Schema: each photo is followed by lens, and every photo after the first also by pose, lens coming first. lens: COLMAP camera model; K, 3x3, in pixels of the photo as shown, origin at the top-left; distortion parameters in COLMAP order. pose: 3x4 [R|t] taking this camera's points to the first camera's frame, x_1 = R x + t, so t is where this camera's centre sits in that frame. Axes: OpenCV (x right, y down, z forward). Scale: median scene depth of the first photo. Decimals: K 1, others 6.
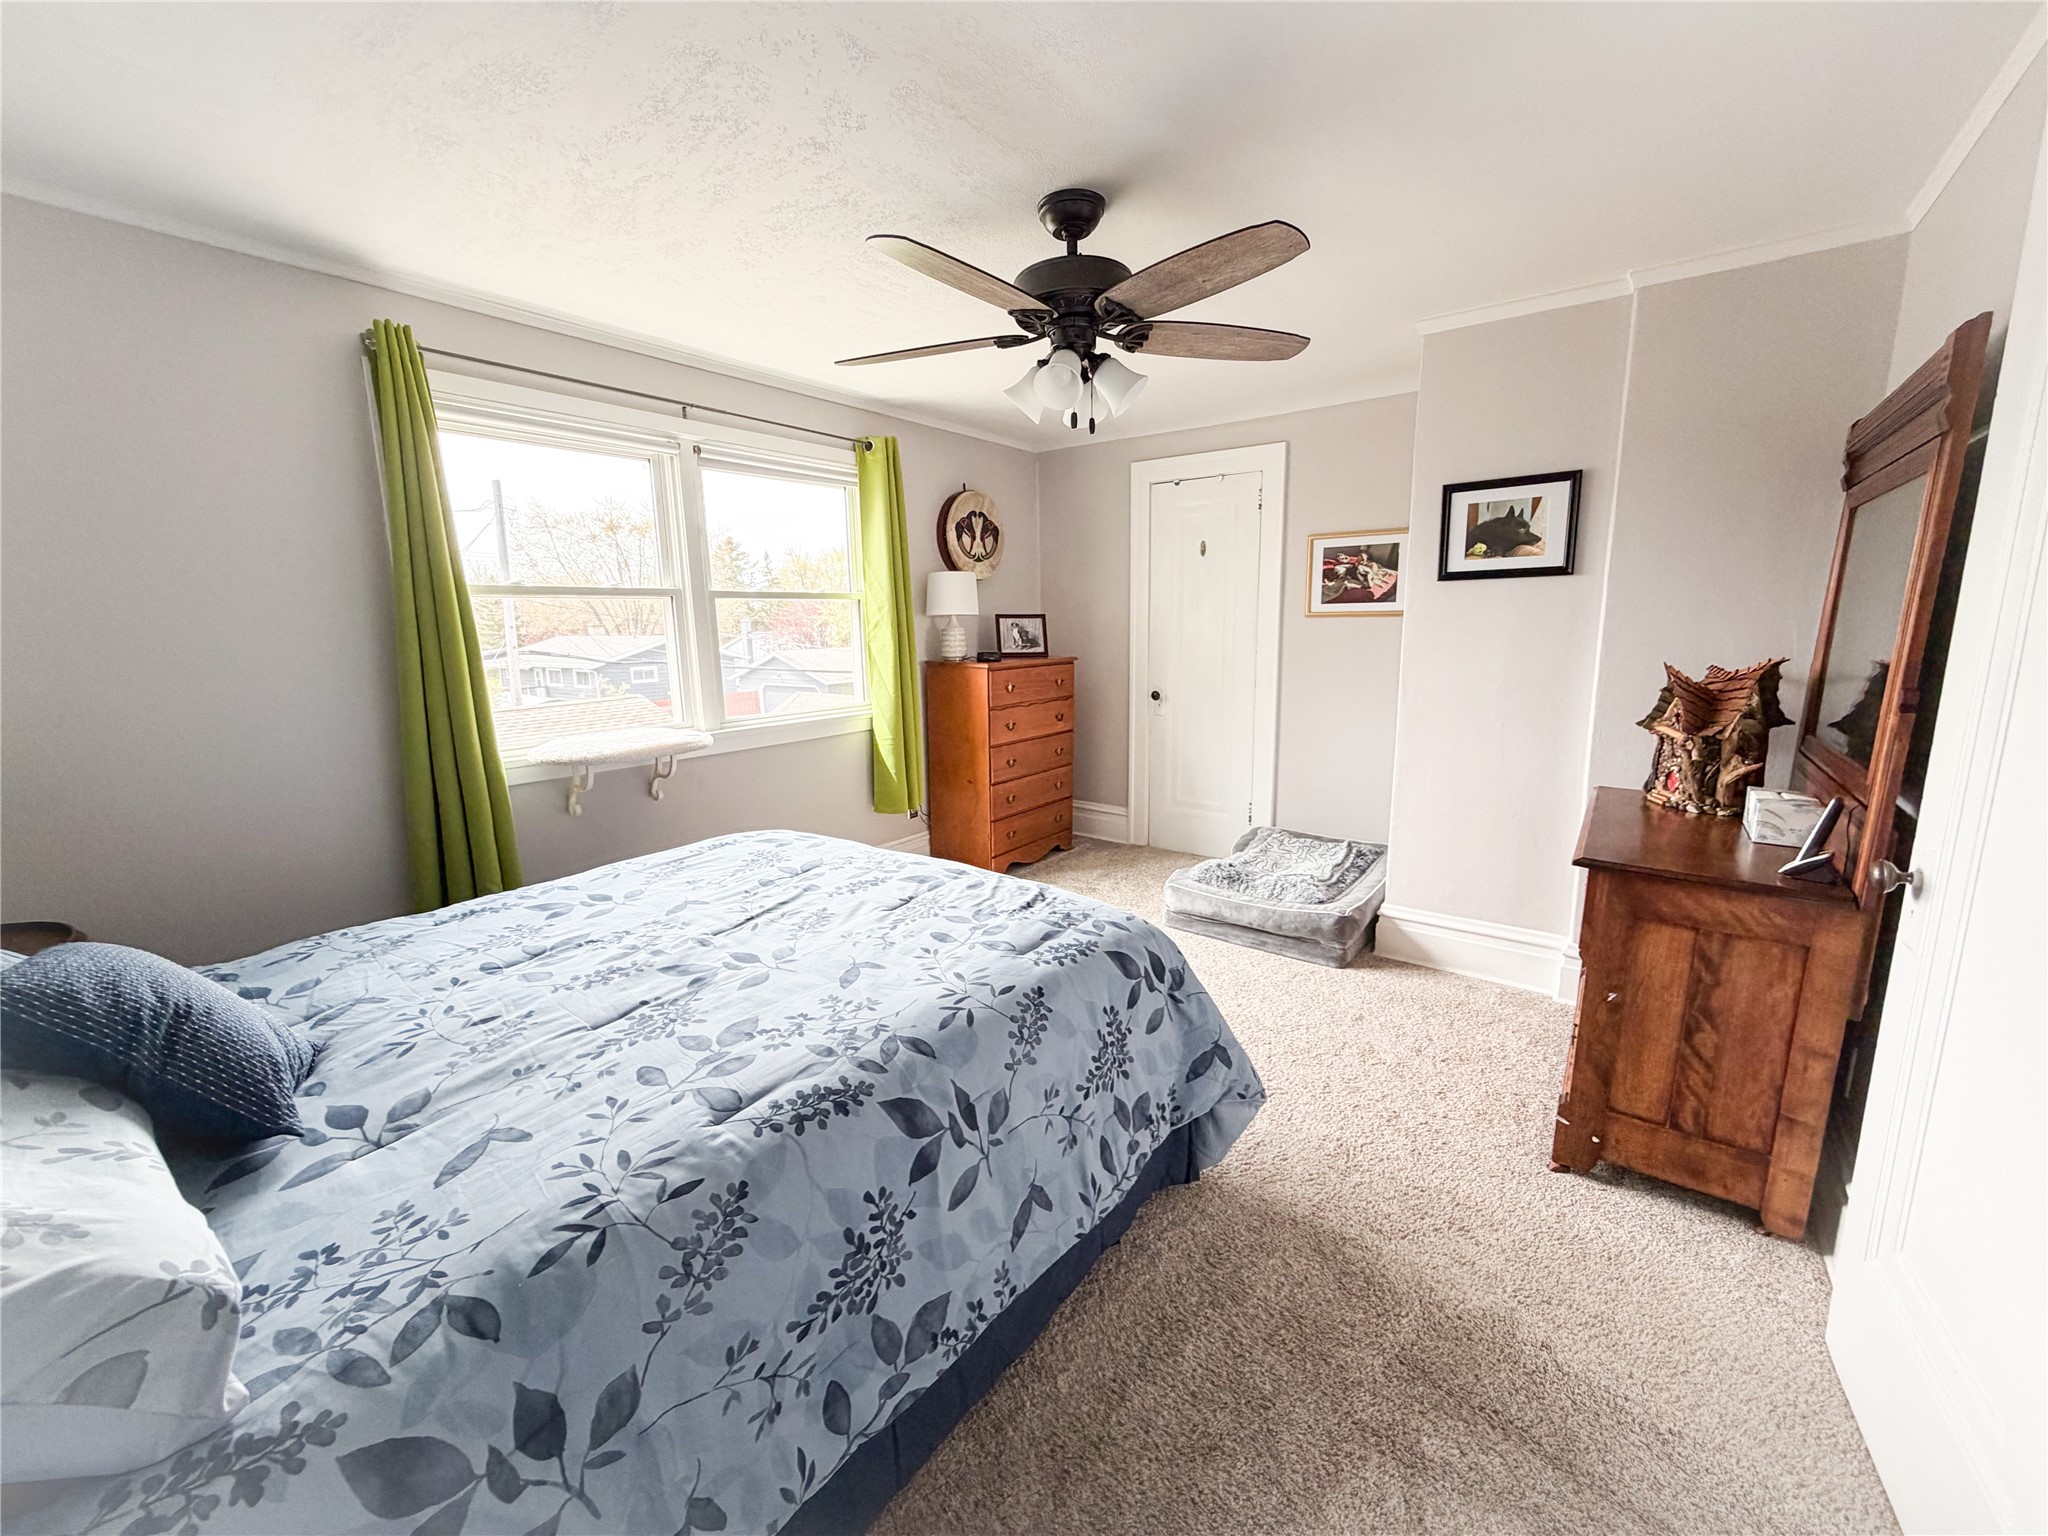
lens RADIAL K [[816.7, 0, 1024.0], [0, 816.7, 768.0], [0, 0, 1]] dist [0.001604, -0.000483]
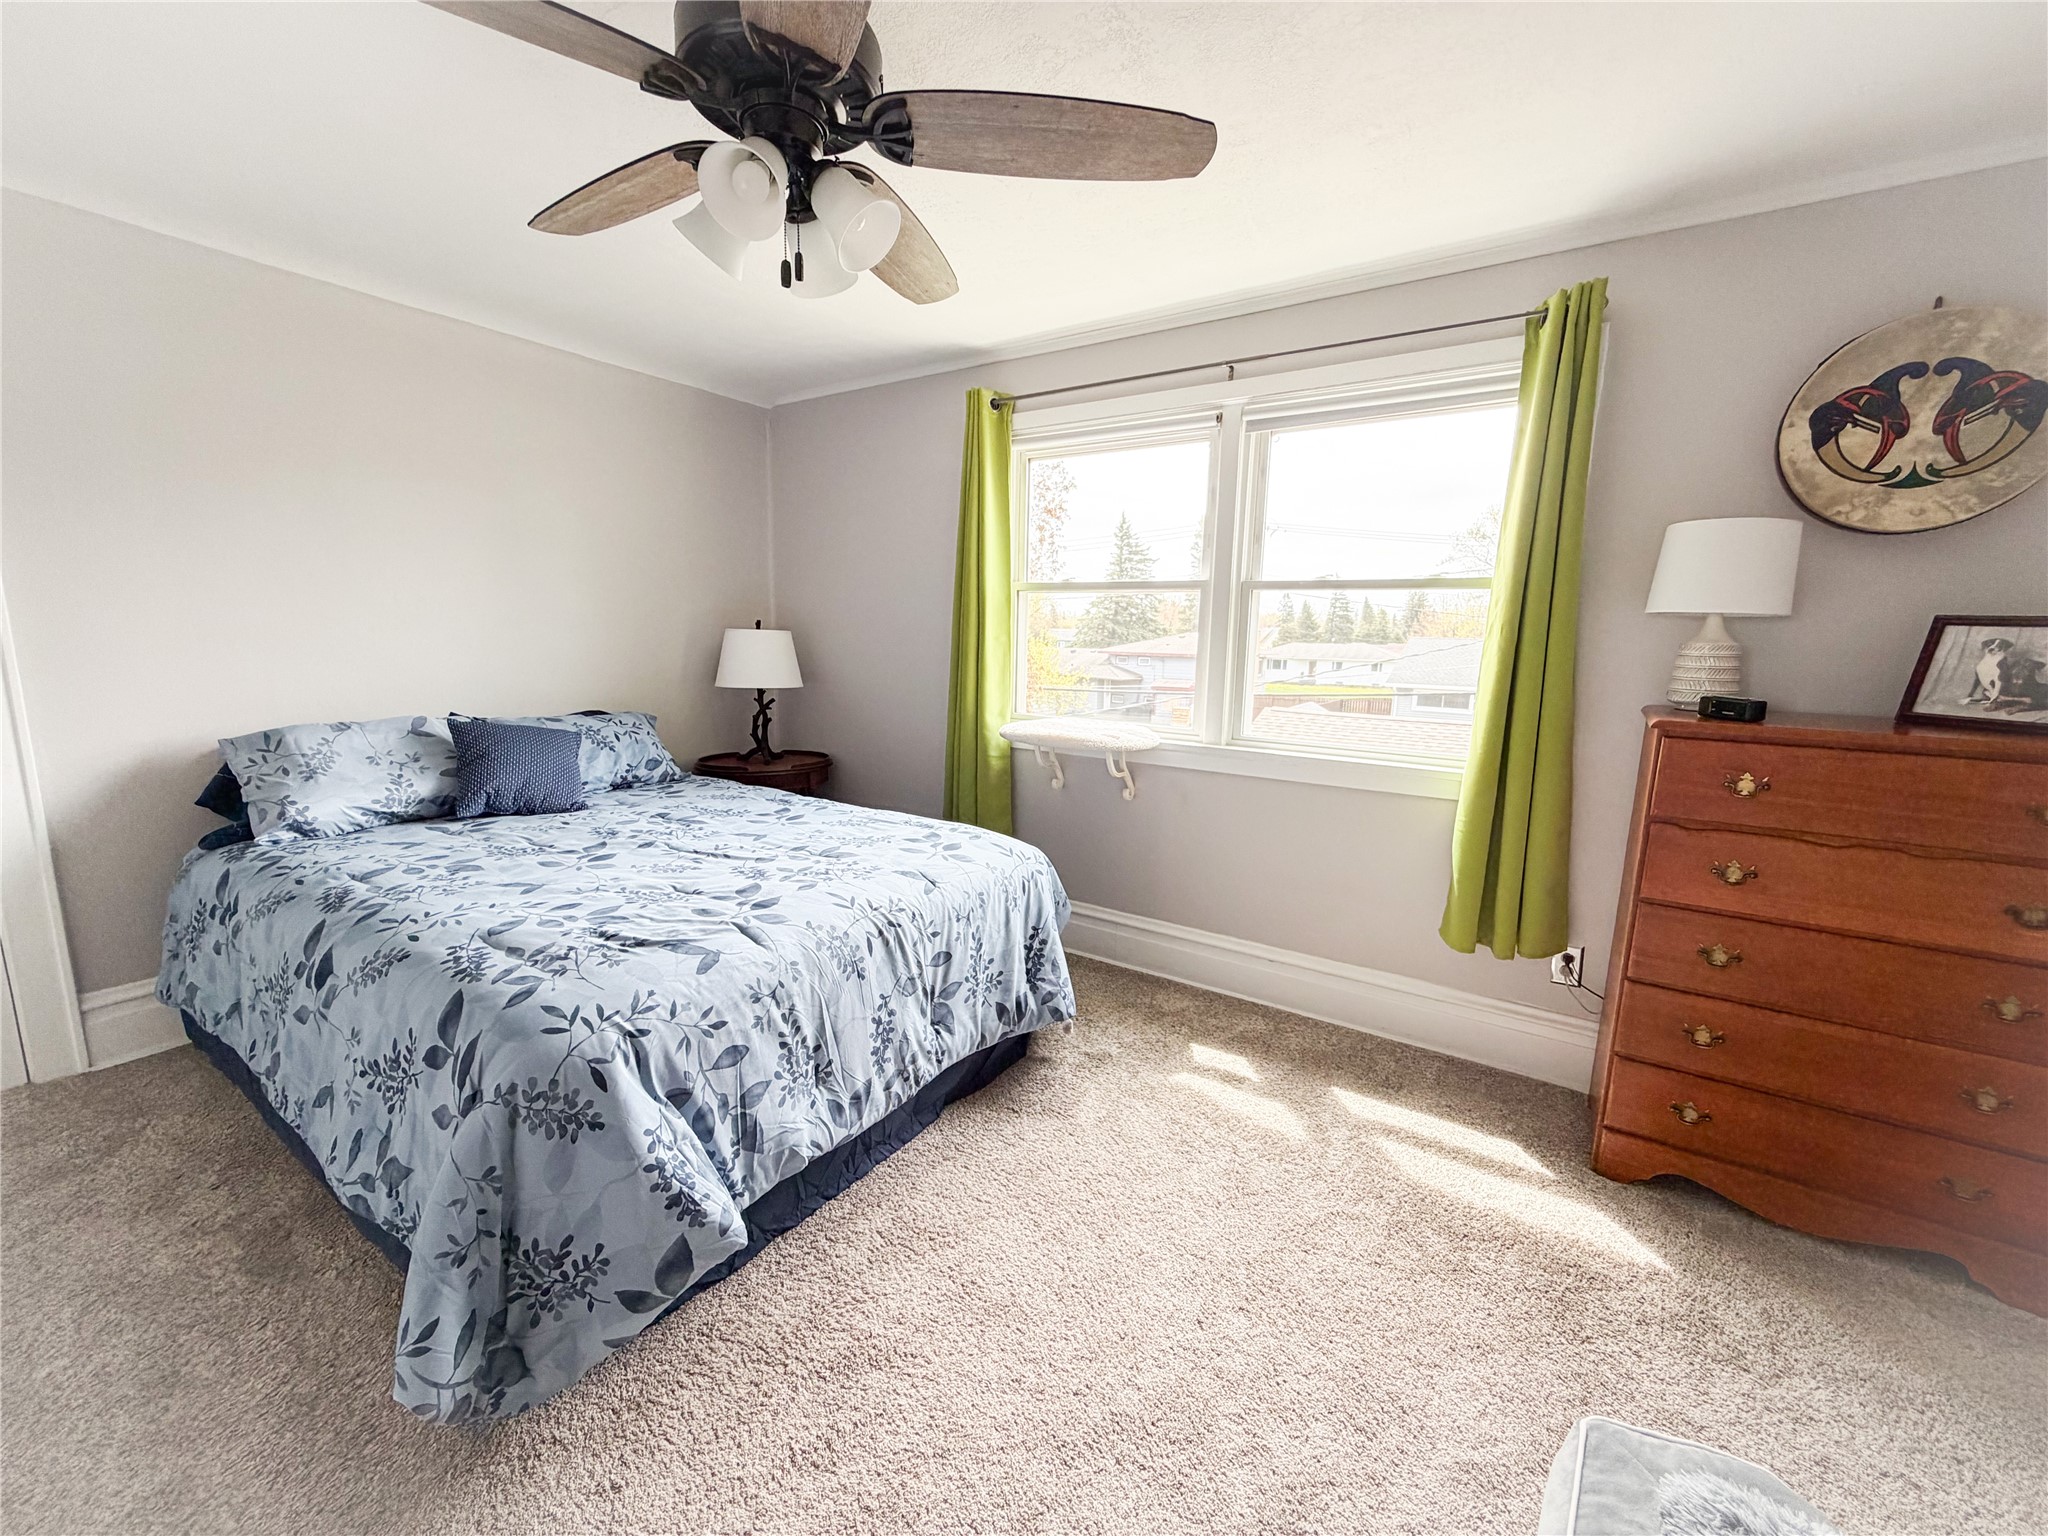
lens RADIAL K [[816.7, 0, 1024.0], [0, 816.7, 768.0], [0, 0, 1]] dist [0.001604, -0.000483]
pose [[0.054527, 0.189234, -0.980417, 0.748992], [-0.198291, 0.964374, 0.175109, -0.213415], [0.978625, 0.184859, 0.090108, 1.182633]]
